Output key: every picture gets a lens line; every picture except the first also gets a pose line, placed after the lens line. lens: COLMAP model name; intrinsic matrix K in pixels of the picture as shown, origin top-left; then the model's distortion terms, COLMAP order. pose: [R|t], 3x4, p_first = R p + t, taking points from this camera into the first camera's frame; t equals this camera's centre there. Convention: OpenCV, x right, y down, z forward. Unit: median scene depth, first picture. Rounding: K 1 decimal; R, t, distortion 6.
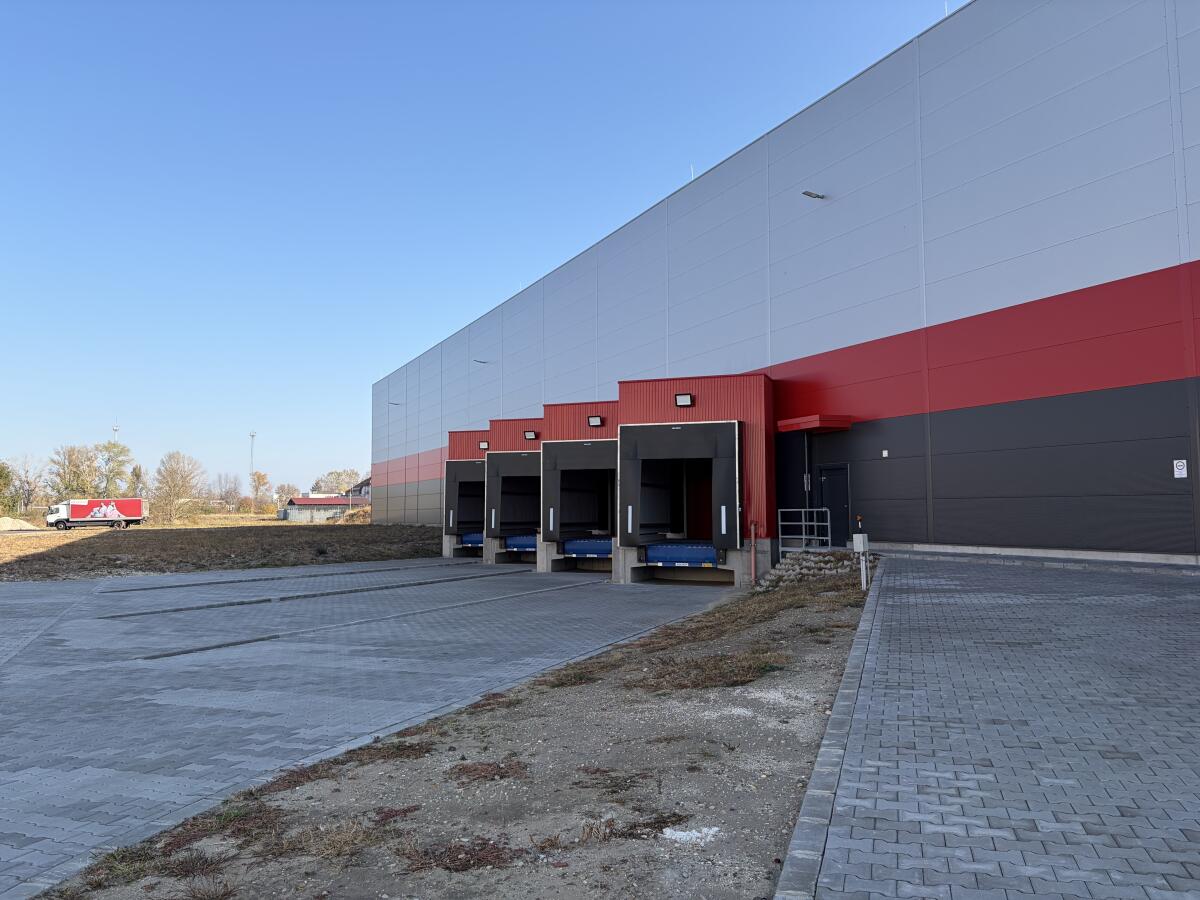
lens RADIAL K [[893.7, 0, 597.1], [0, 893.7, 446.4], [0, 0, 1]] dist [0.043585, -0.036046]
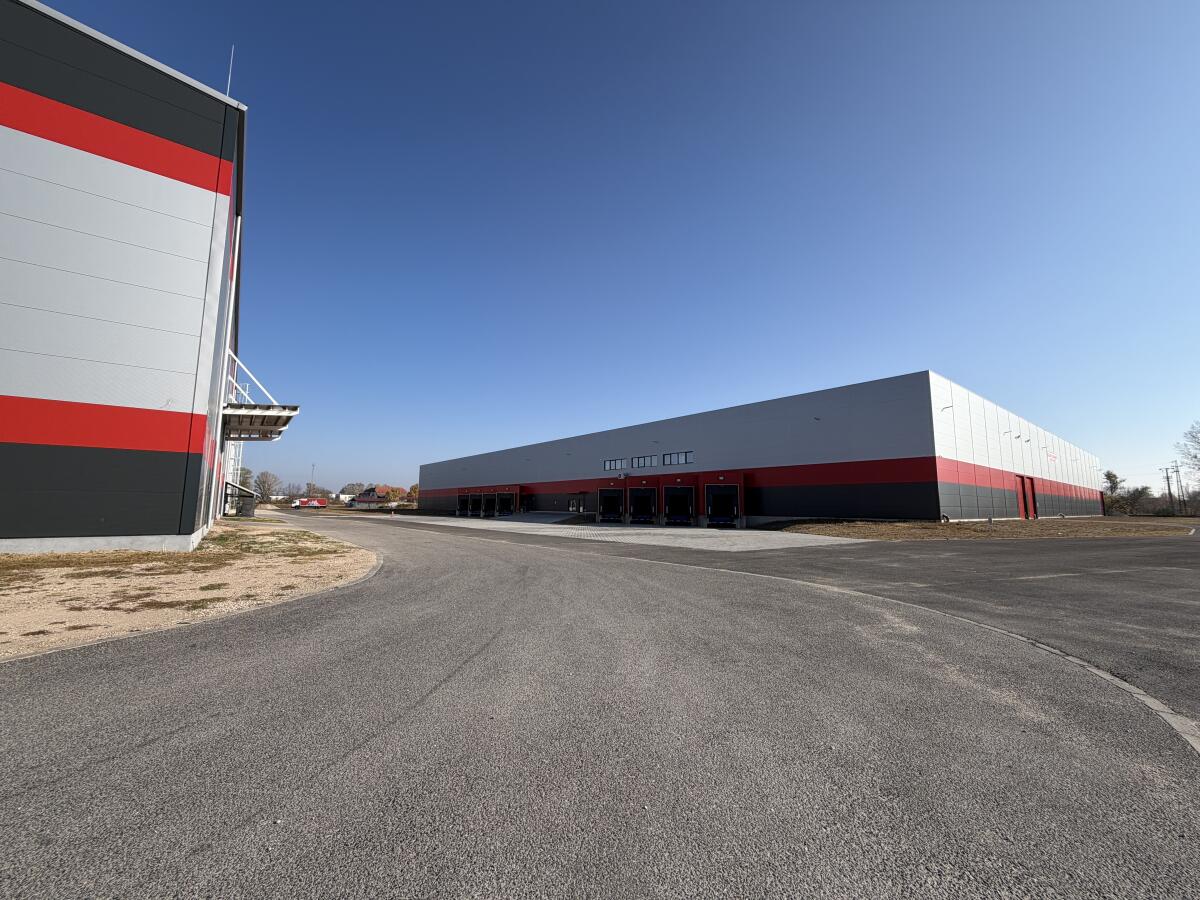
lens RADIAL K [[478.1, 0, 601.4], [0, 478.1, 444.3], [0, 0, 1]] dist [-0.002692, -0.000038]
pose [[0.972024, 0.044853, 0.230558, -0.050275], [-0.031542, 0.997633, -0.061098, -0.184451], [-0.232753, 0.052116, 0.971138, -2.512055]]
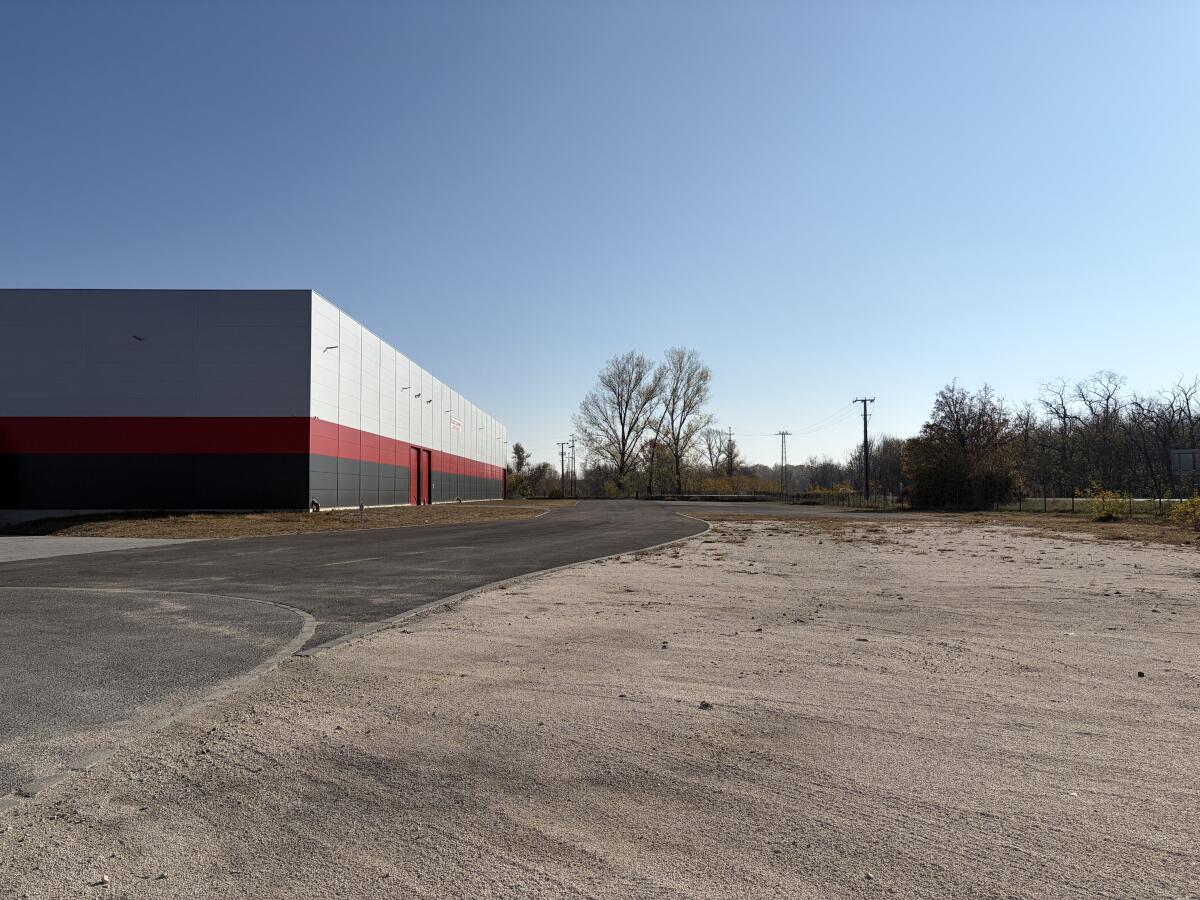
lens RADIAL K [[893.7, 0, 593.4], [0, 893.7, 448.5], [0, 0, 1]] dist [0.043585, -0.036046]
pose [[0.429191, 0.050515, 0.901800, -0.170022], [-0.065995, 0.997520, -0.024468, -0.196842], [-0.900800, -0.049013, 0.431460, -2.695084]]
